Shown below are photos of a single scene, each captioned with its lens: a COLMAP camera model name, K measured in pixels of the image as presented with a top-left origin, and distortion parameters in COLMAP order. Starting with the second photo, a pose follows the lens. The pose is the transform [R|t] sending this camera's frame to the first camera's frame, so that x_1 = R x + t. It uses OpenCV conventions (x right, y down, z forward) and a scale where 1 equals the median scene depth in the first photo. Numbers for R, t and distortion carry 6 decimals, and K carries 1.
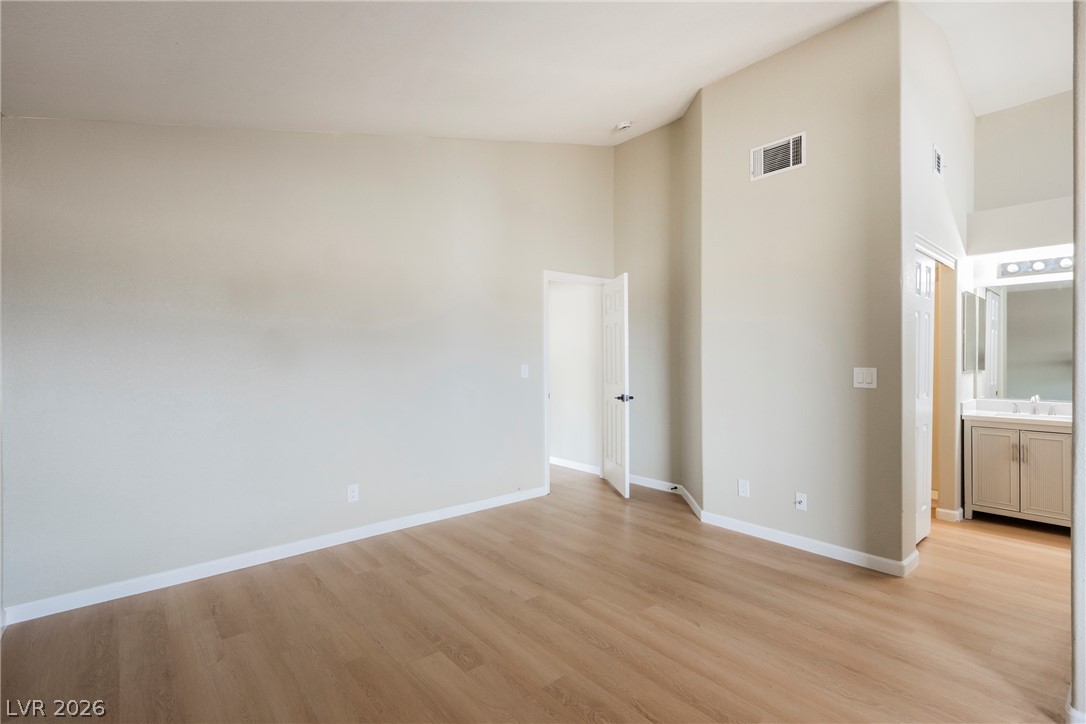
lens RADIAL K [[493.8, 0, 545.5], [0, 493.8, 360.4], [0, 0, 1]] dist [0.019089, 0.000112]
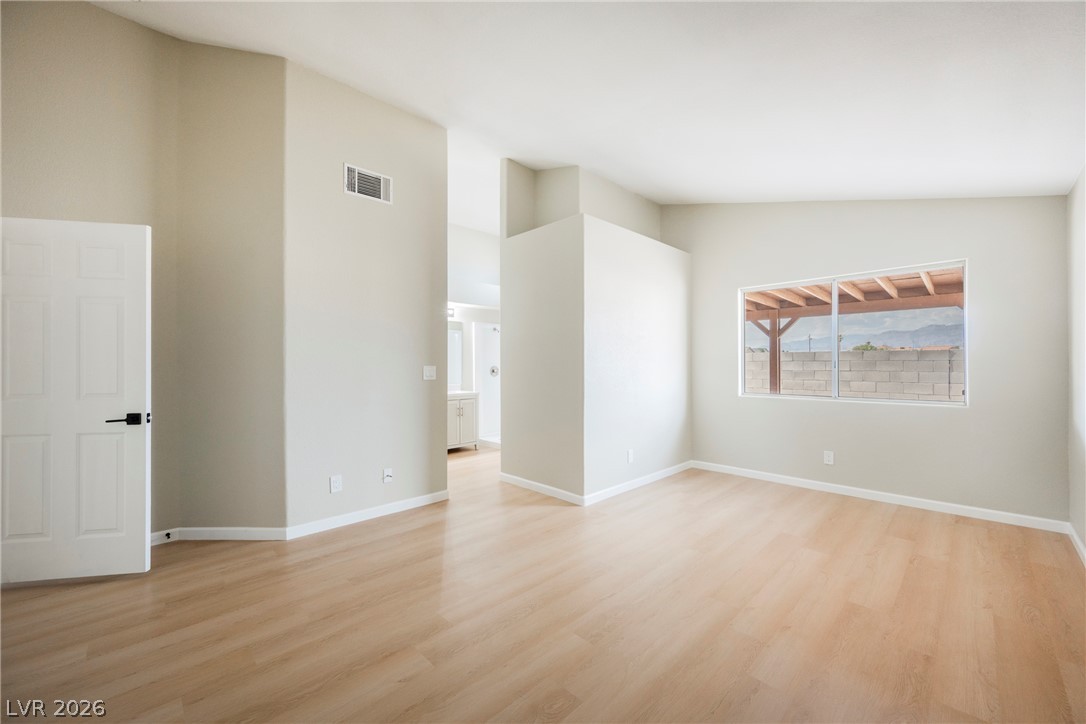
lens RADIAL K [[428.3, 0, 543.0], [0, 428.3, 362.0], [0, 0, 1]] dist [-0.003135, -0.000418]
pose [[-0.060431, 0.004525, 0.998162, -0.544613], [0.002907, 0.999986, -0.004358, 0.008628], [-0.998168, 0.002638, -0.060444, 0.652830]]
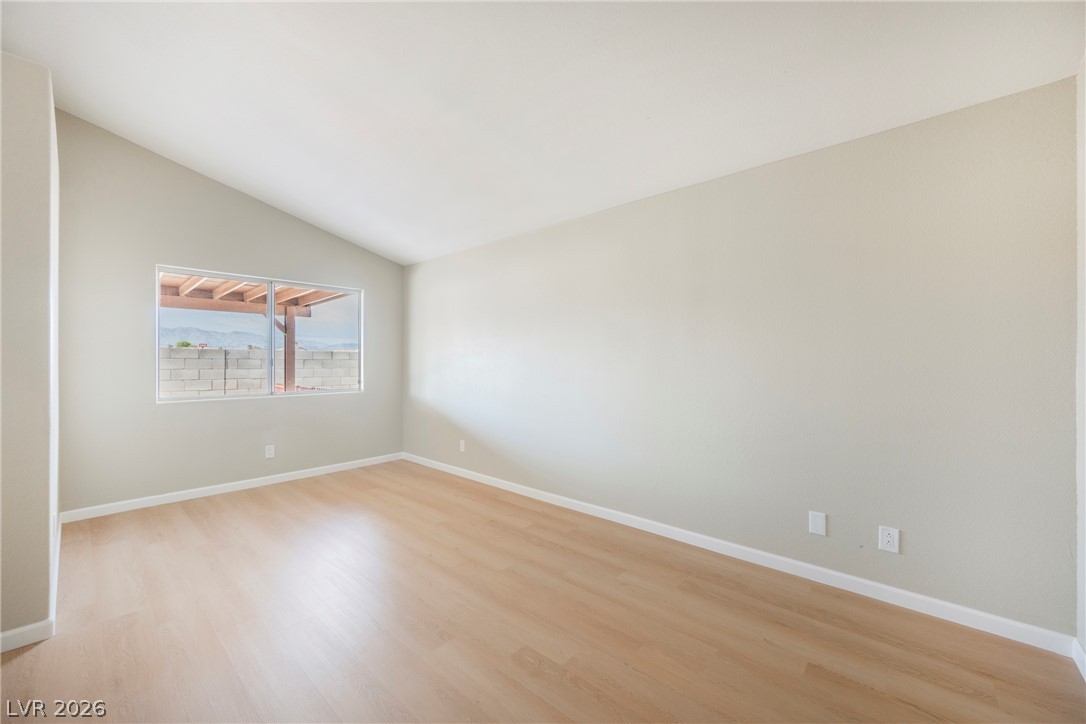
lens RADIAL K [[428.3, 0, 543.0], [0, 428.3, 362.0], [0, 0, 1]] dist [-0.003135, -0.000418]
pose [[-0.993384, 0.001858, -0.114825, -0.053607], [0.001067, 0.999975, 0.006953, 0.001427], [0.114835, 0.006784, -0.993361, 1.126957]]
